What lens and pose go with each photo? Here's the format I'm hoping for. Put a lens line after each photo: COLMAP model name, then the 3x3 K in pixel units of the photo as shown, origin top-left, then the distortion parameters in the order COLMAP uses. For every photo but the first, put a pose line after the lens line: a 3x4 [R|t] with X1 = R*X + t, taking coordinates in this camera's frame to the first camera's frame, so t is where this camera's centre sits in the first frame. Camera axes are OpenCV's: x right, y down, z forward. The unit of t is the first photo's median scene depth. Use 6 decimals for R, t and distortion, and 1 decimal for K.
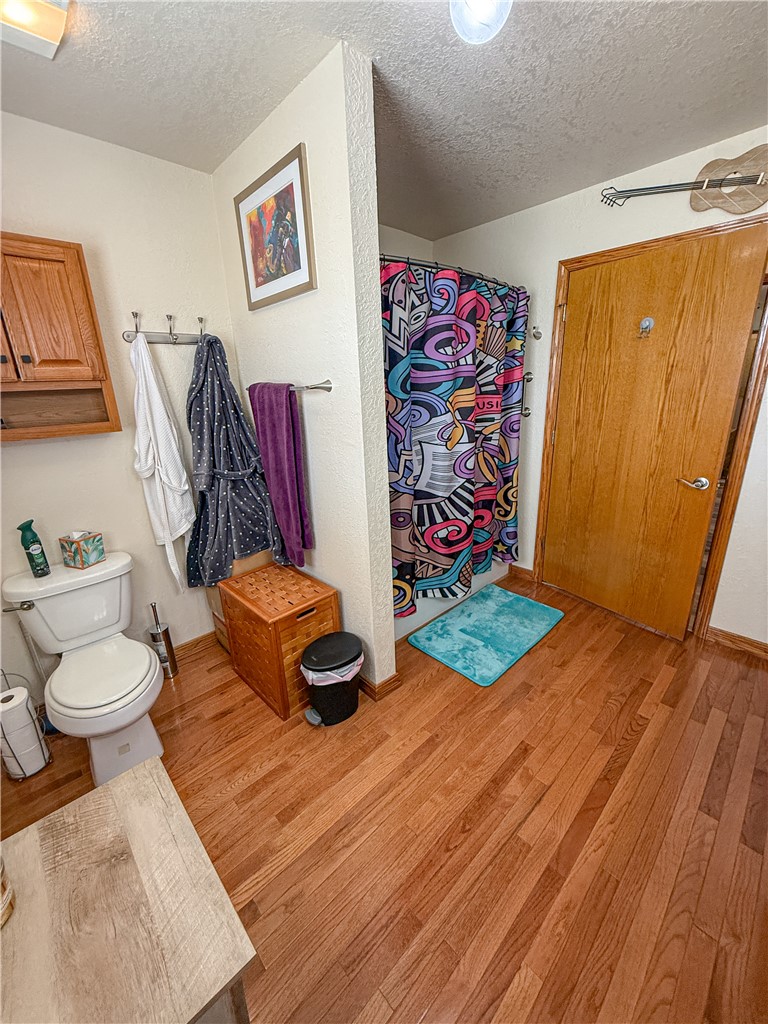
lens RADIAL K [[411.0, 0, 386.4], [0, 411.0, 512.6], [0, 0, 1]] dist [0.008179, 0.000217]
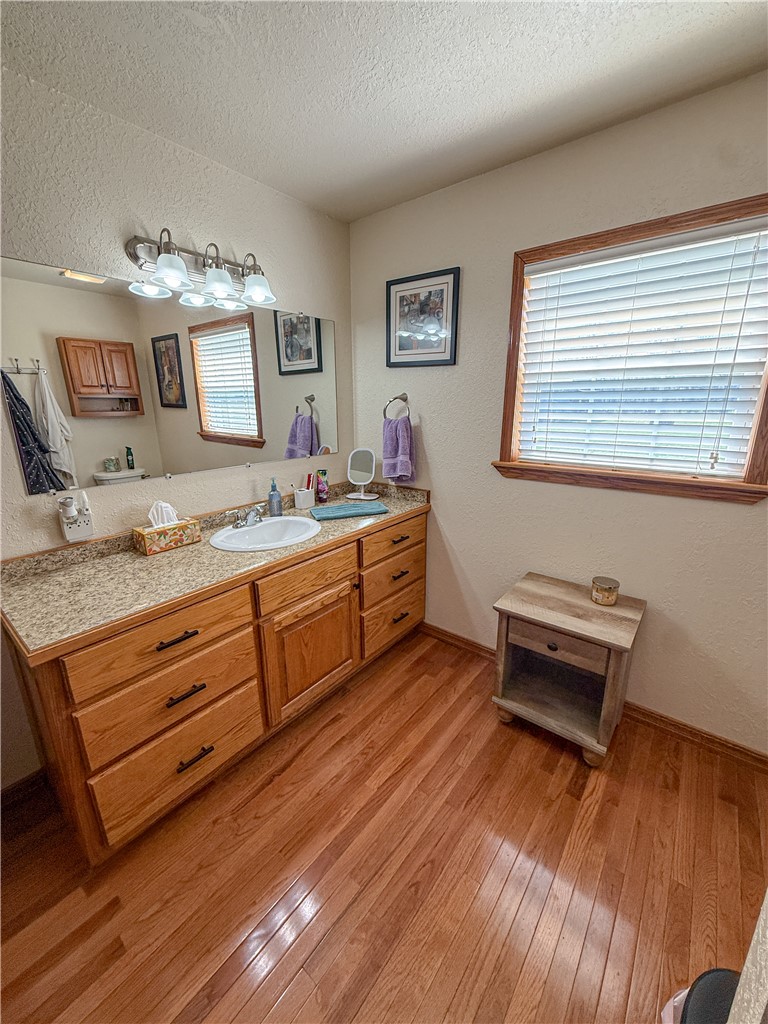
lens RADIAL K [[411.0, 0, 379.1], [0, 411.0, 513.3], [0, 0, 1]] dist [0.008179, 0.000217]
pose [[-0.992524, 0.066827, -0.102130, 0.335152], [-0.001376, 0.830602, 0.556865, -0.475468], [0.122043, 0.552842, -0.824300, 1.397036]]
